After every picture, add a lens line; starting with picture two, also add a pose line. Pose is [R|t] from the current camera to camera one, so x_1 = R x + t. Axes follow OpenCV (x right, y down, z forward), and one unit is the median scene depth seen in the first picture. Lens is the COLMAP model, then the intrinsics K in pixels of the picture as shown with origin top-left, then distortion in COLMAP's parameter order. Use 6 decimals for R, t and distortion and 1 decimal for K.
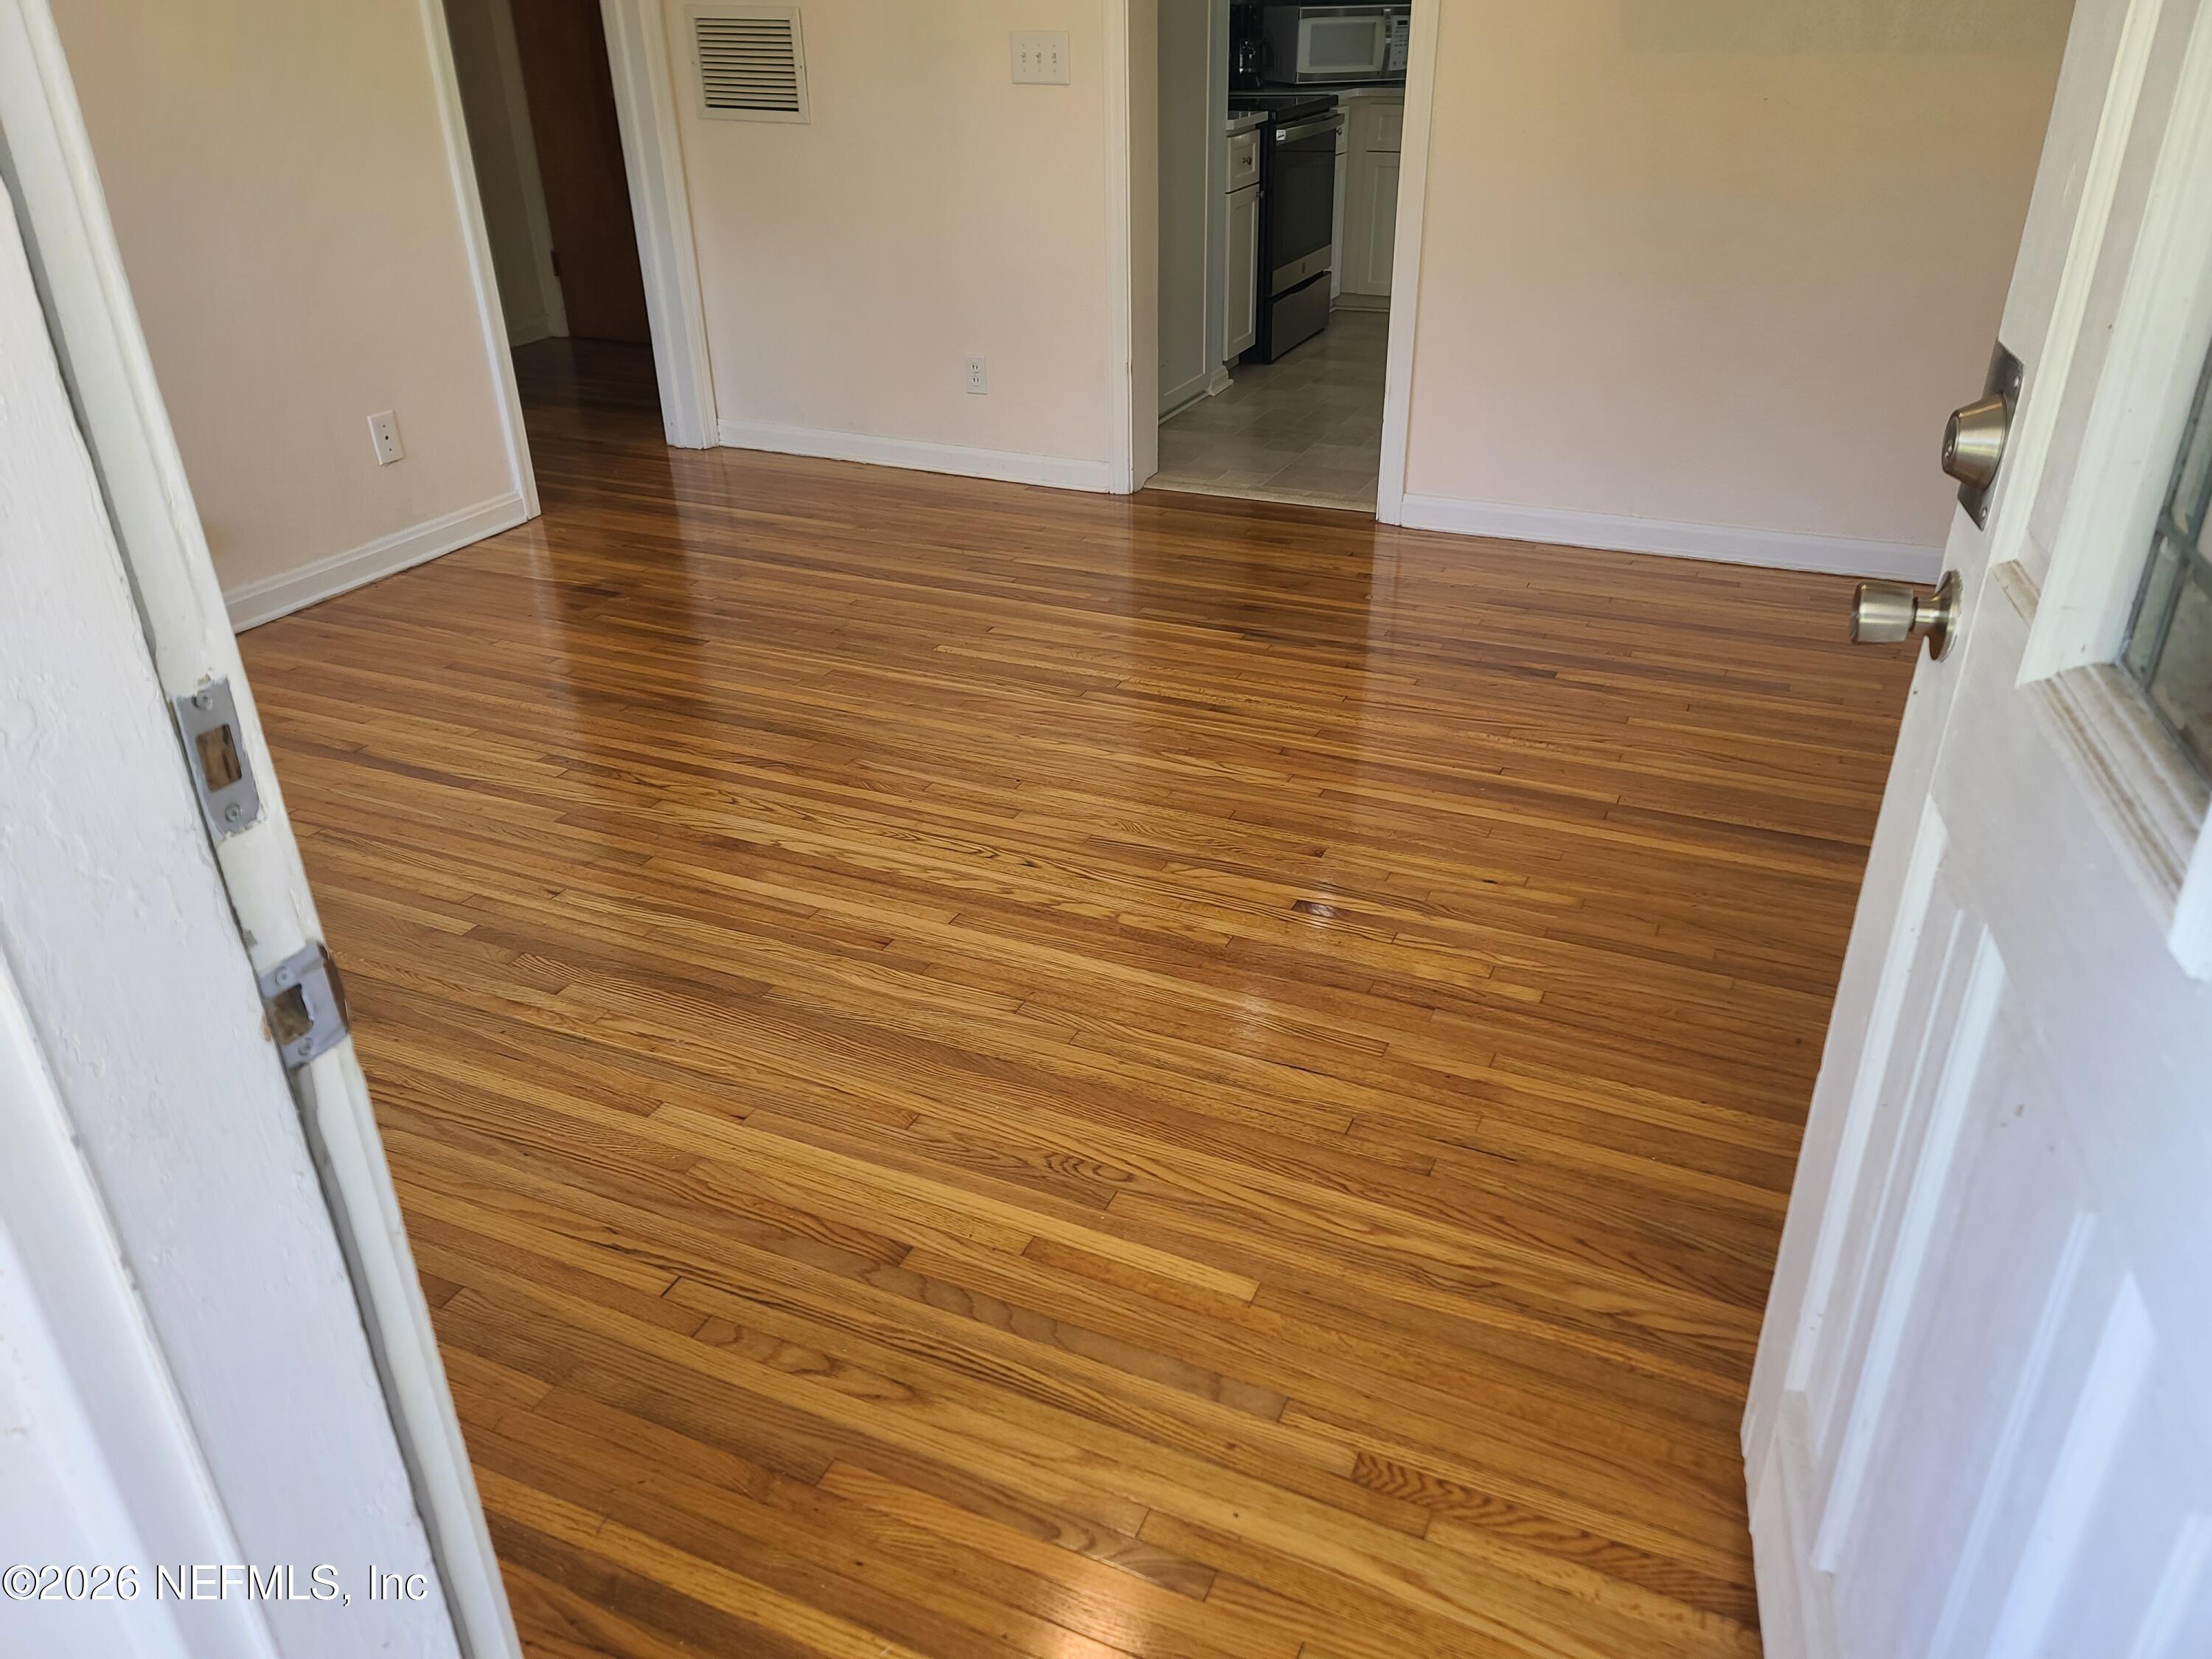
lens RADIAL K [[1608.8, 0, 1106.0], [0, 1608.8, 829.5], [0, 0, 1]] dist [0.066018, -0.001631]
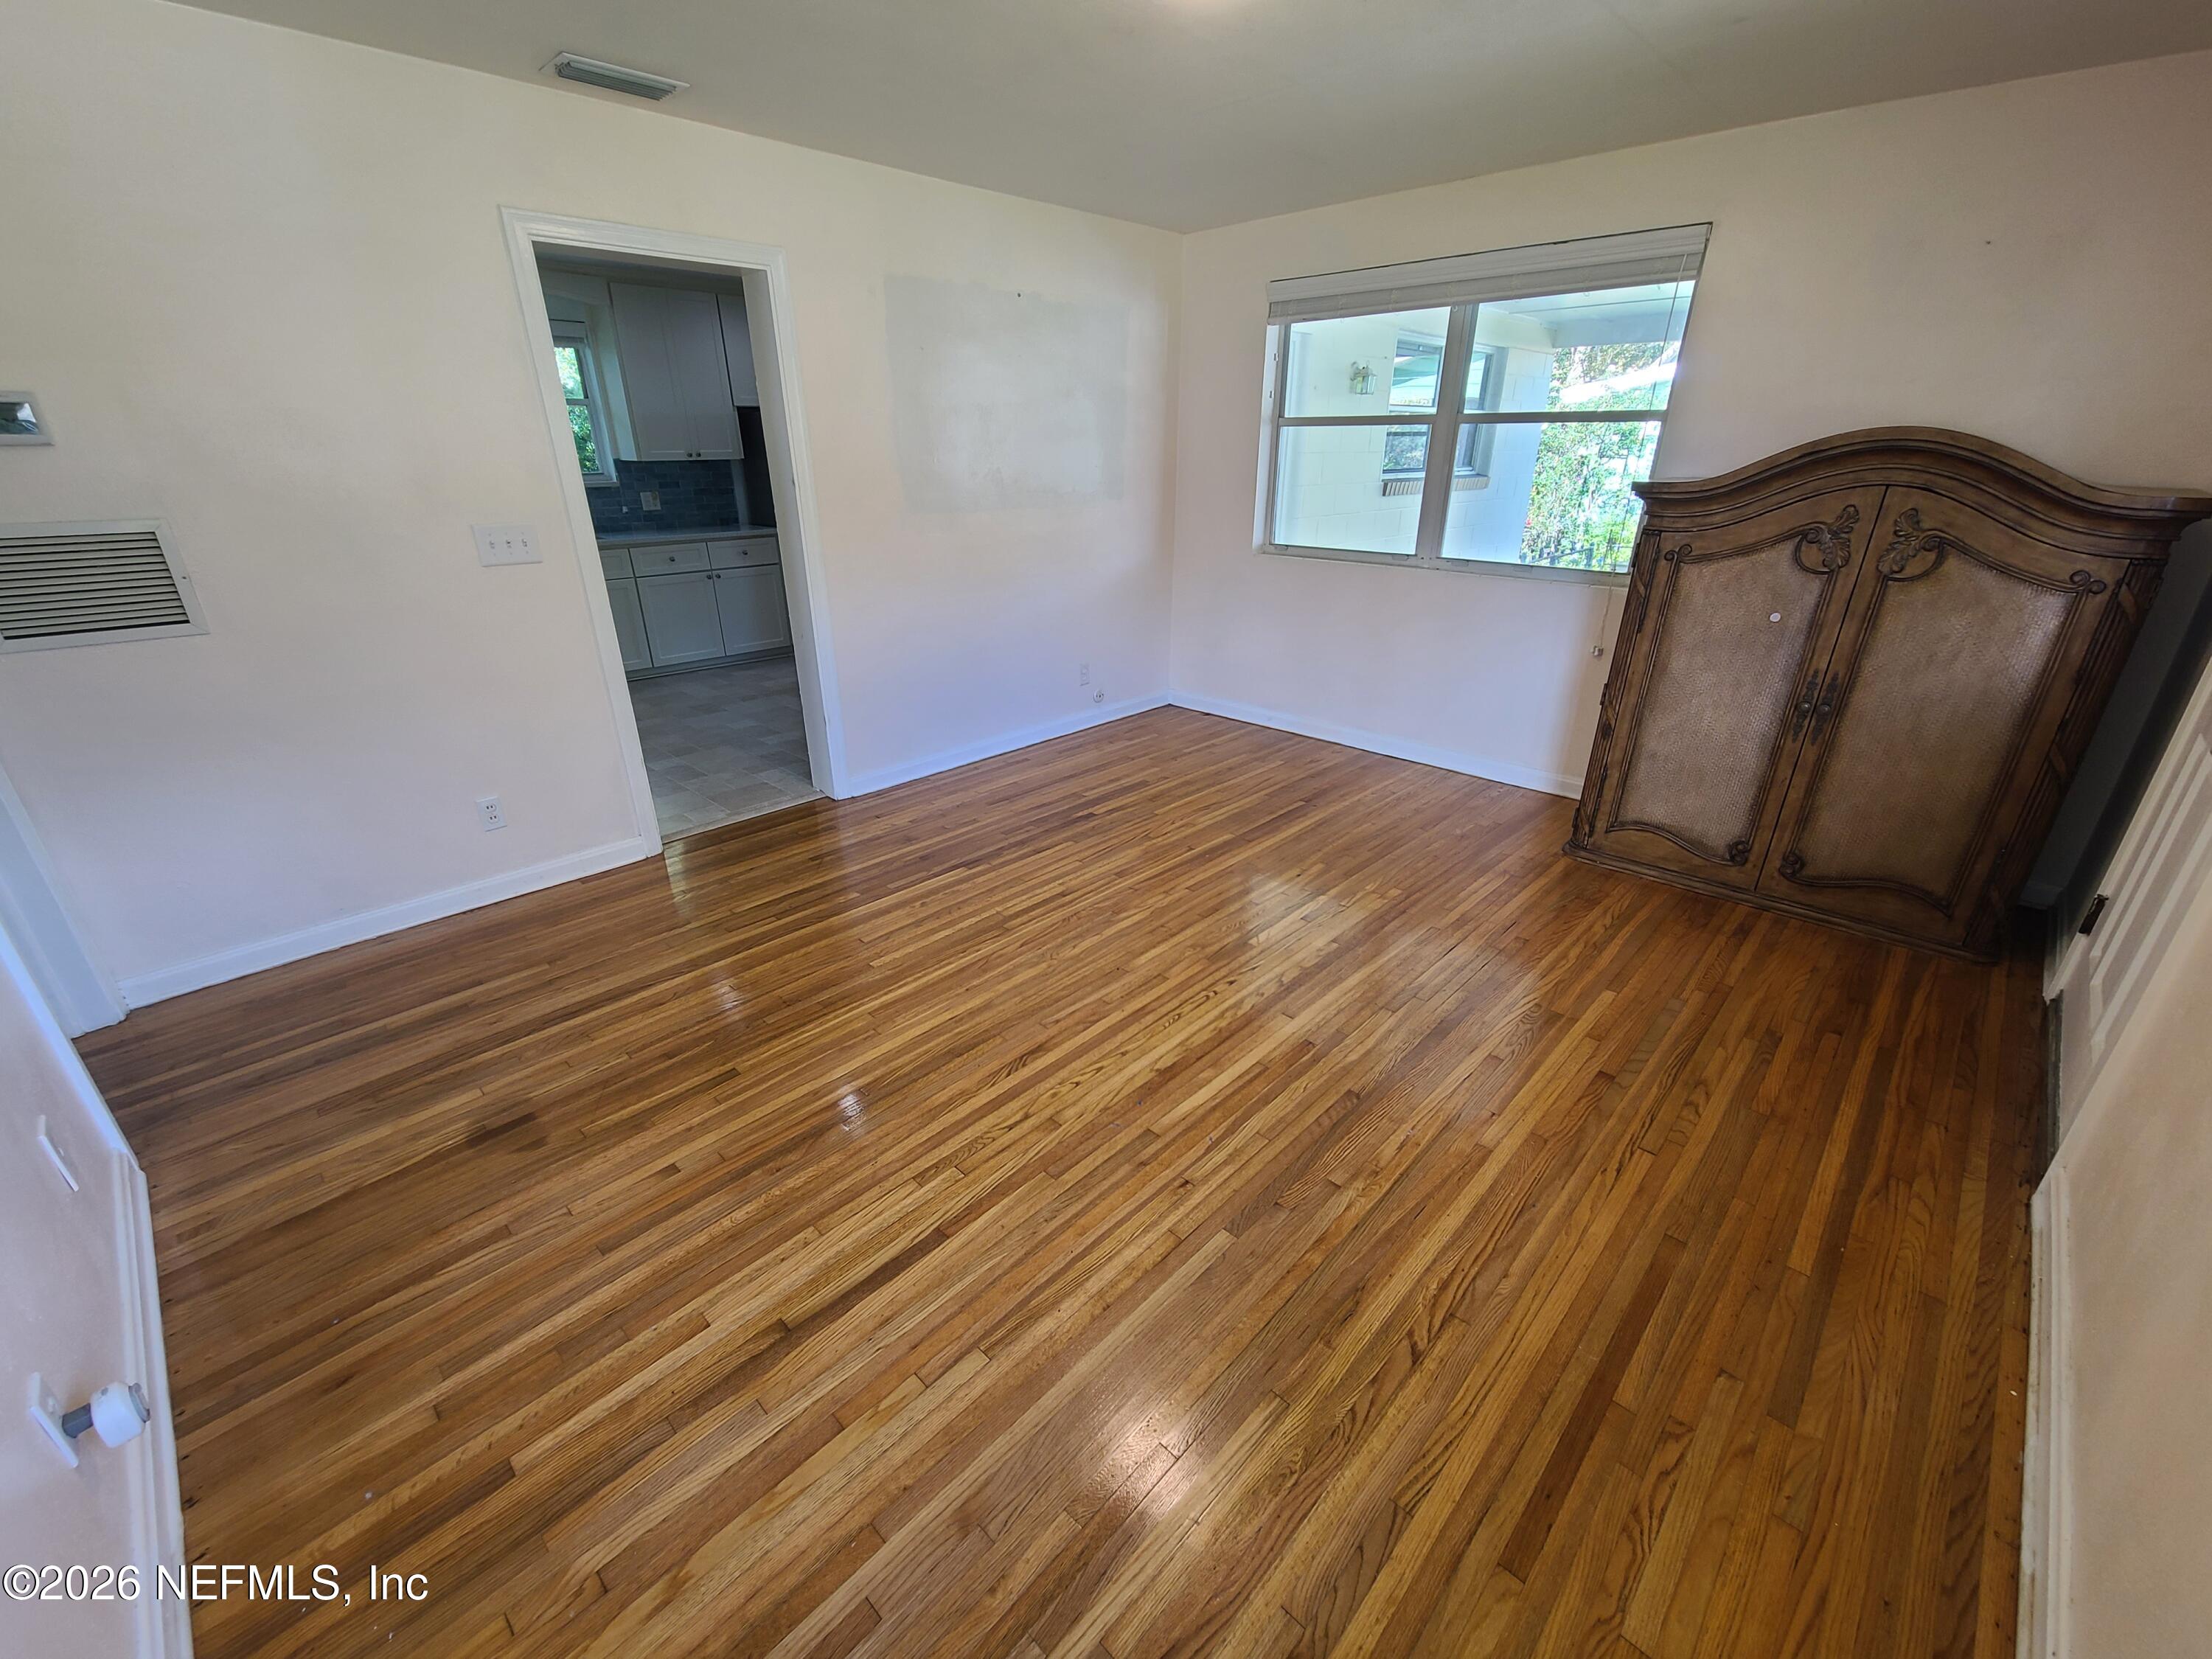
lens RADIAL K [[909.0, 0, 1101.1], [0, 909.0, 843.1], [0, 0, 1]] dist [0.001097, -0.000058]
pose [[0.330493, -0.366611, 0.869696, -0.697849], [0.439230, 0.875351, 0.202083, -0.287994], [-0.835375, 0.315209, 0.450324, 0.522335]]
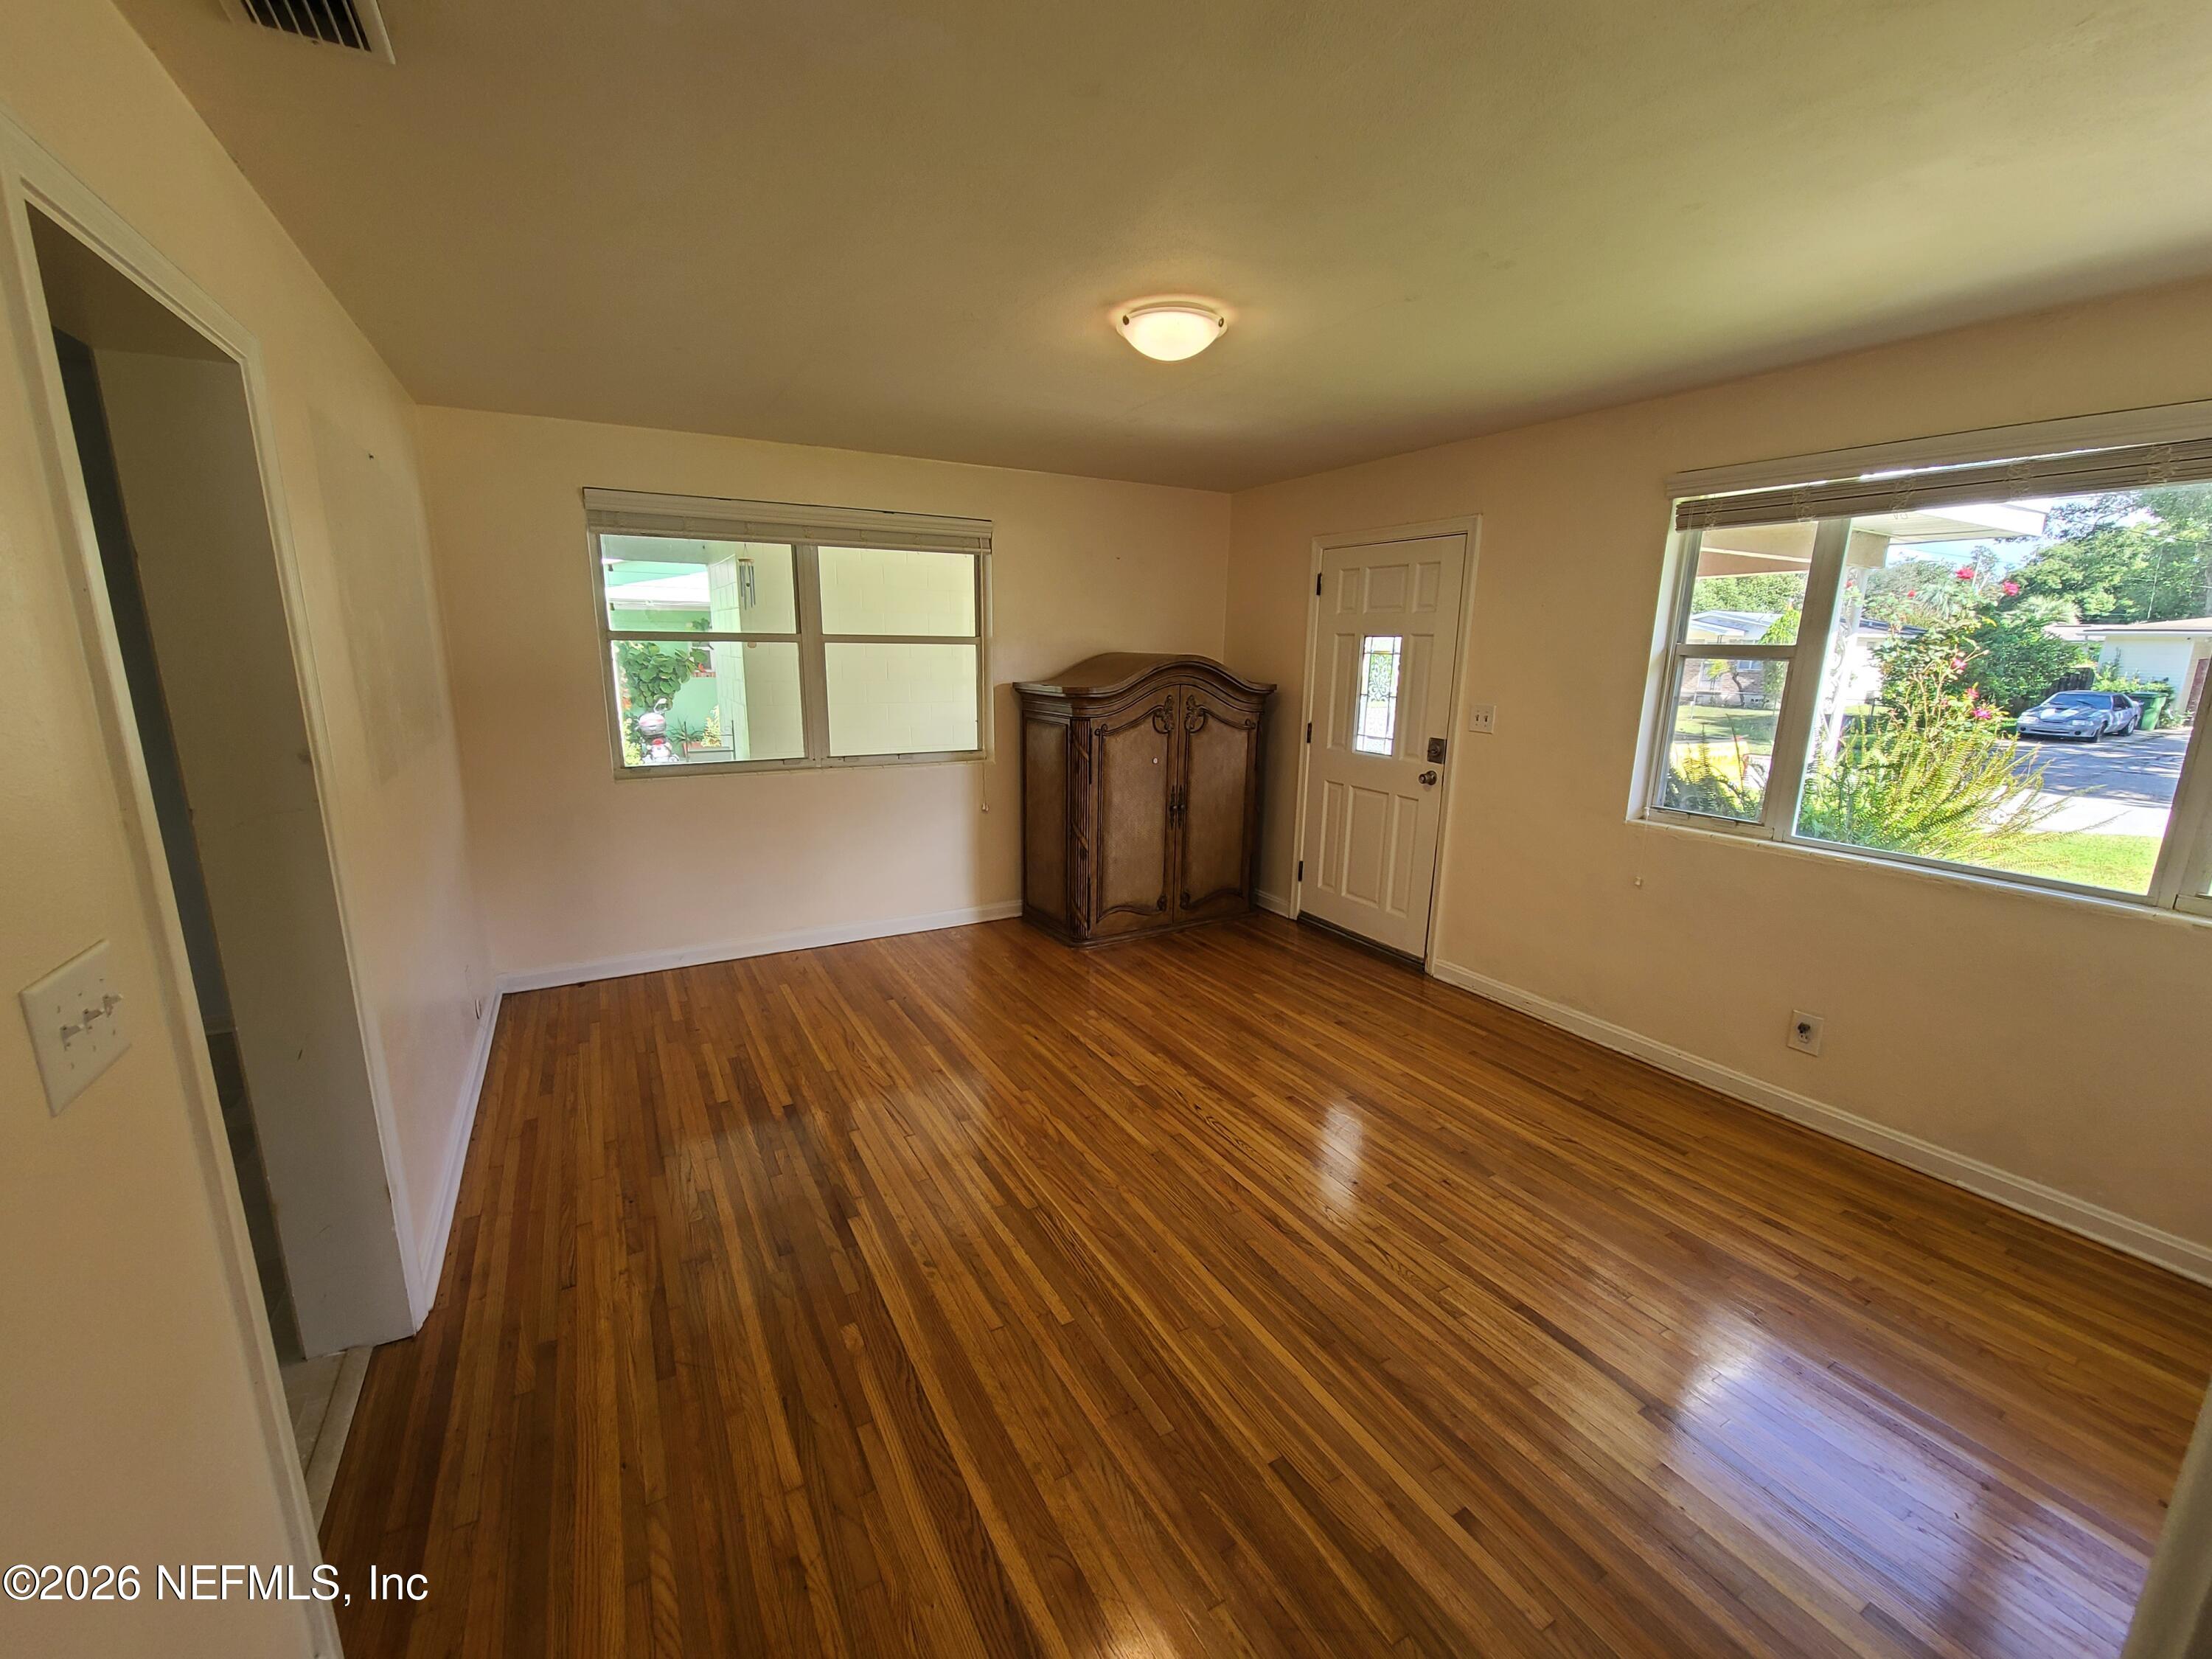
lens RADIAL K [[909.0, 0, 1101.1], [0, 909.0, 843.1], [0, 0, 1]] dist [0.001097, -0.000058]
pose [[-0.808867, -0.123139, 0.574953, -0.443146], [0.276638, 0.783145, 0.556915, -0.708372], [-0.518850, 0.609524, -0.599396, 1.238097]]
